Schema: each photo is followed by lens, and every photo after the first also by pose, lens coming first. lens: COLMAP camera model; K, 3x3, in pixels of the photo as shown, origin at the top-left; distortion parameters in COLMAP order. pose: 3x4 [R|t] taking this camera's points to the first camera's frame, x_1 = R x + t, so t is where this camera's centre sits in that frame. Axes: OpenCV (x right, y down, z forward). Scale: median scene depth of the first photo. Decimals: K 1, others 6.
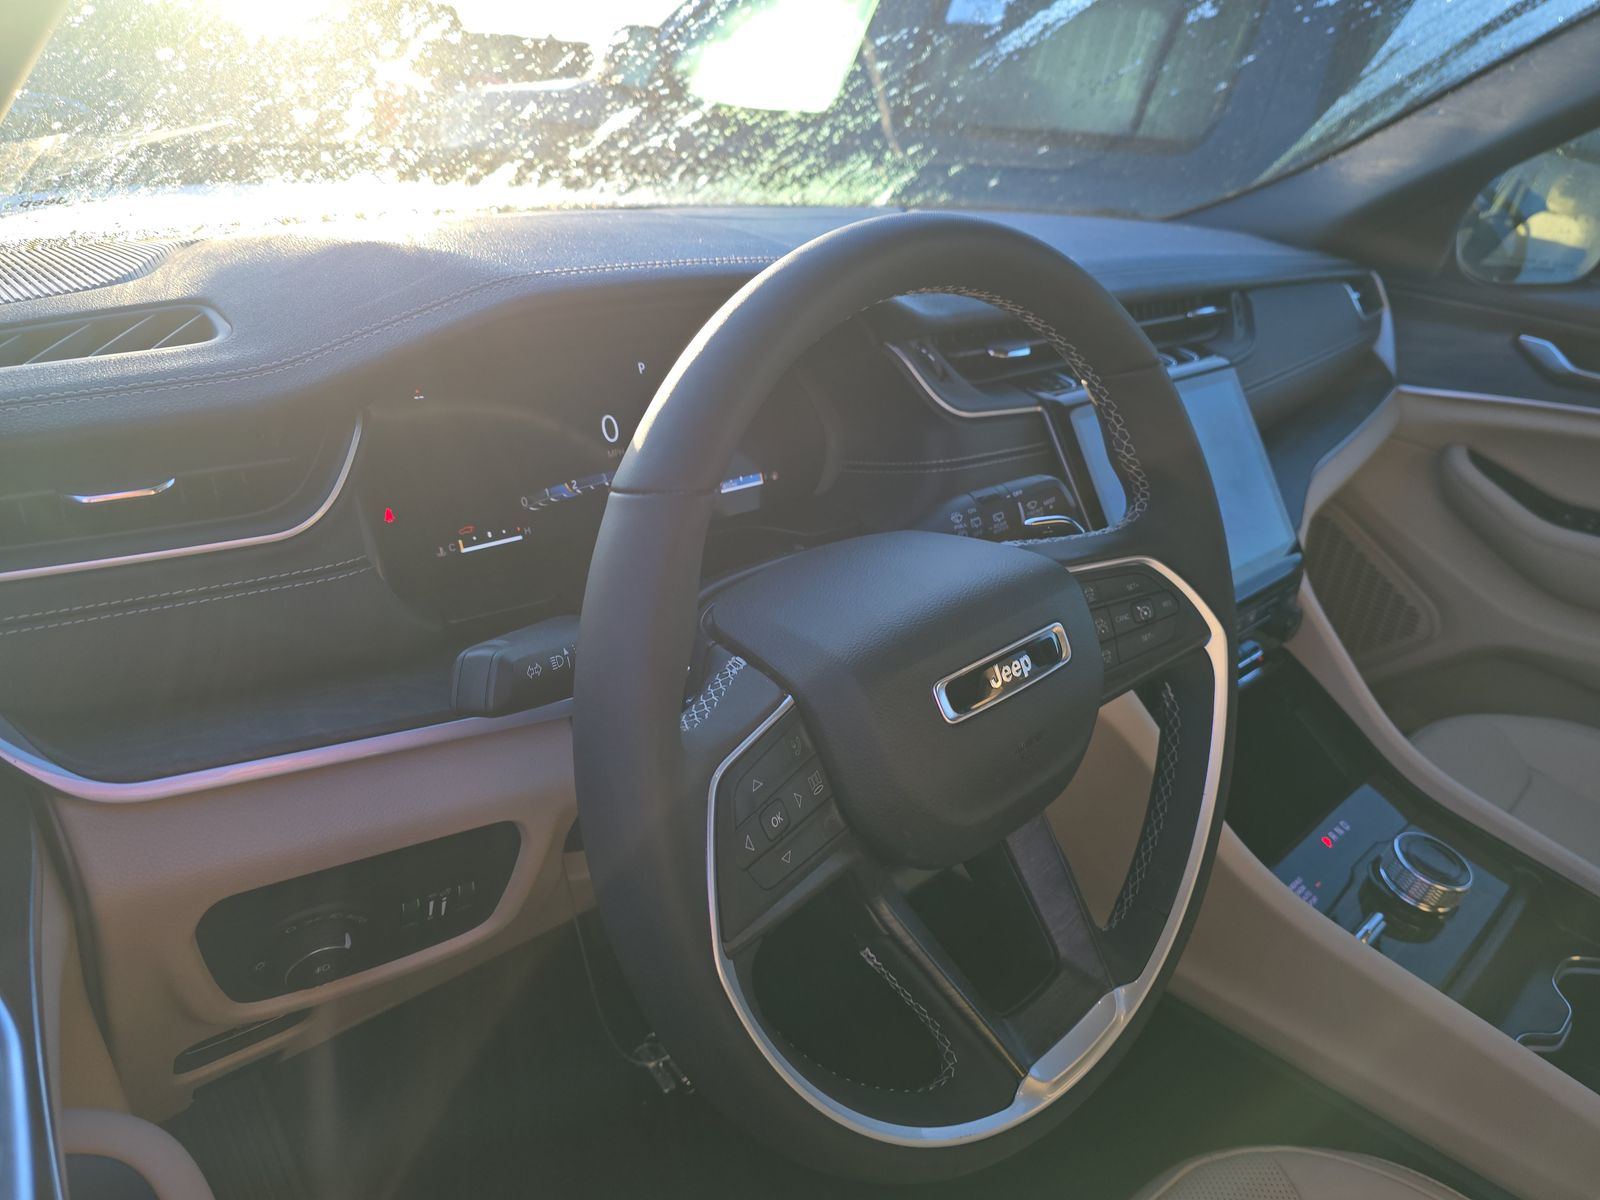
lens RADIAL K [[1103.5, 0, 833.5], [0, 1103.5, 604.2], [0, 0, 1]] dist [0.032081, -0.040336]
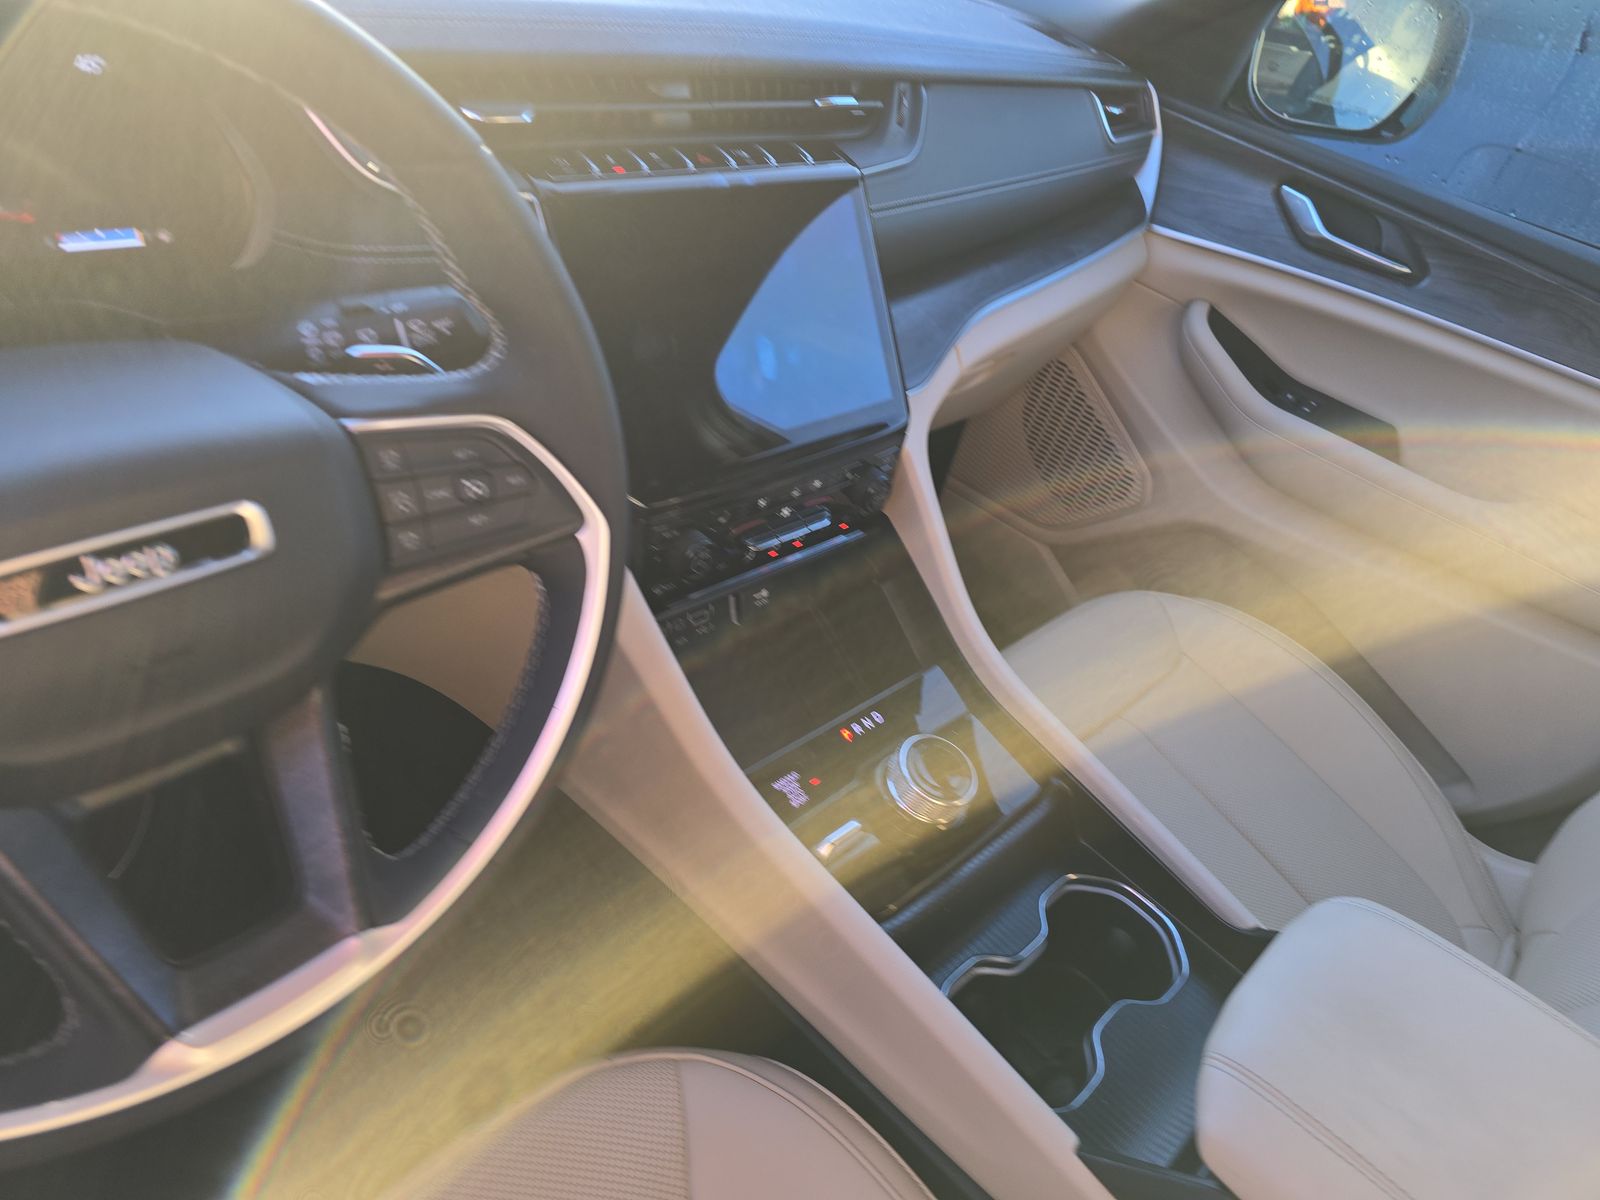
lens RADIAL K [[1057.3, 0, 805.9], [0, 1057.3, 617.6], [0, 0, 1]] dist [0.044026, -0.031252]
pose [[0.990172, 0.111710, 0.084146, 0.247676], [-0.127710, 0.967460, 0.218430, -0.053616], [-0.057007, -0.227030, 0.972218, 0.120014]]
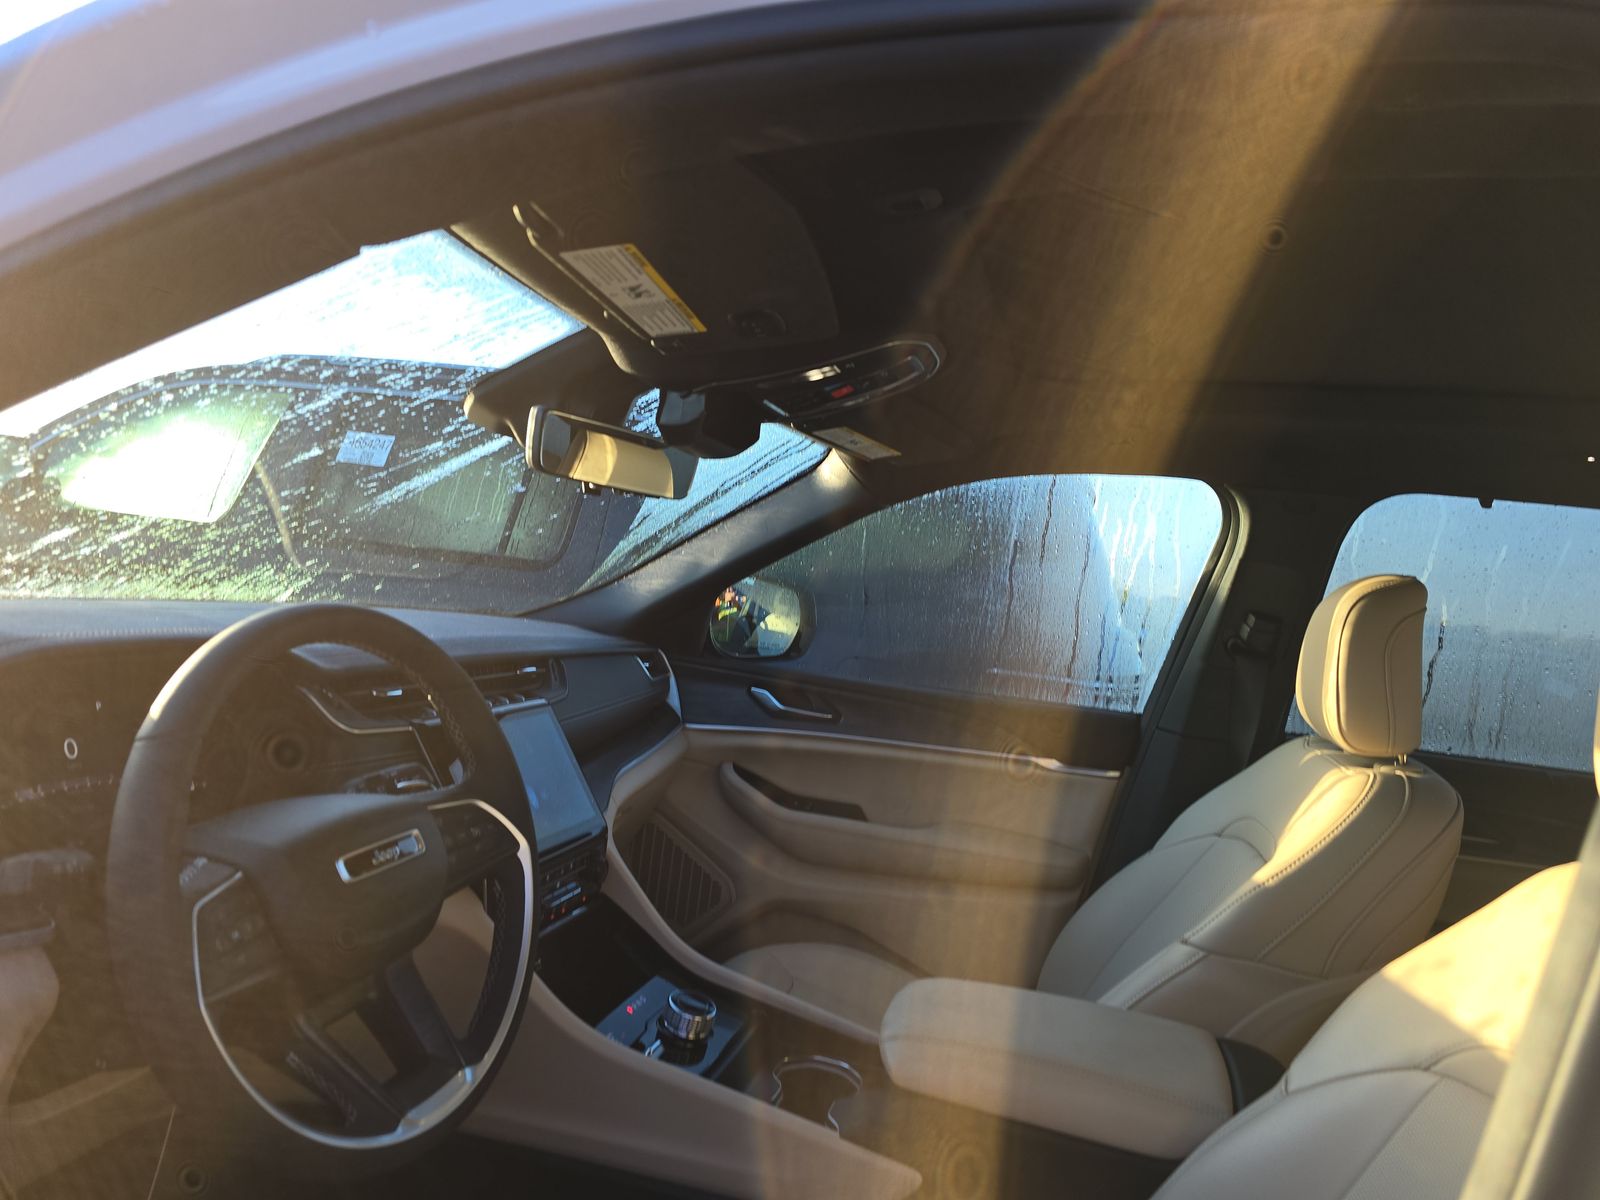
lens RADIAL K [[1061.8, 0, 805.6], [0, 1061.8, 621.6], [0, 0, 1]] dist [0.086624, -0.082405]
pose [[0.875998, 0.007140, 0.482263, -0.033838], [0.151244, 0.945392, -0.288720, 0.132888], [-0.457989, 0.325857, 0.827081, -0.353003]]
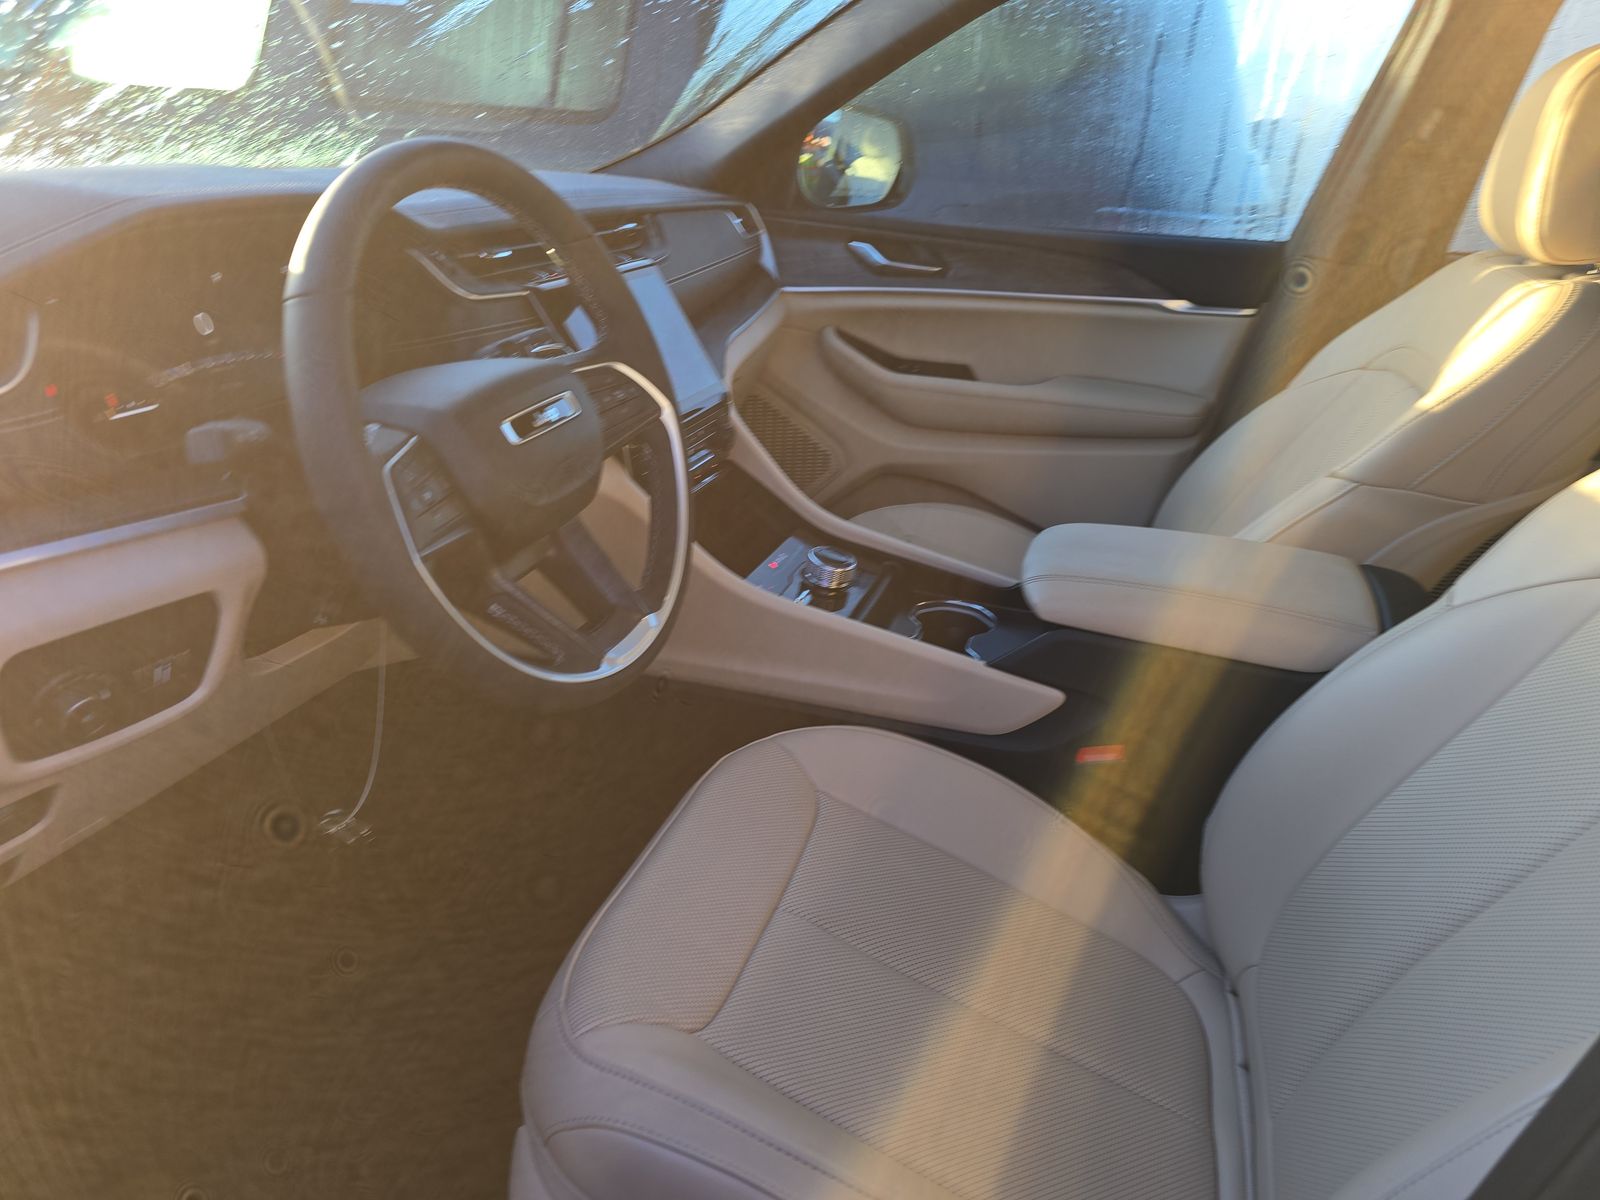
lens RADIAL K [[1057.3, 0, 805.9], [0, 1057.3, 617.6], [0, 0, 1]] dist [0.044026, -0.031252]
pose [[0.898058, -0.207913, 0.387639, -0.076502], [0.192405, 0.978140, 0.078881, 0.136685], [-0.395565, 0.003744, 0.918430, -0.283838]]
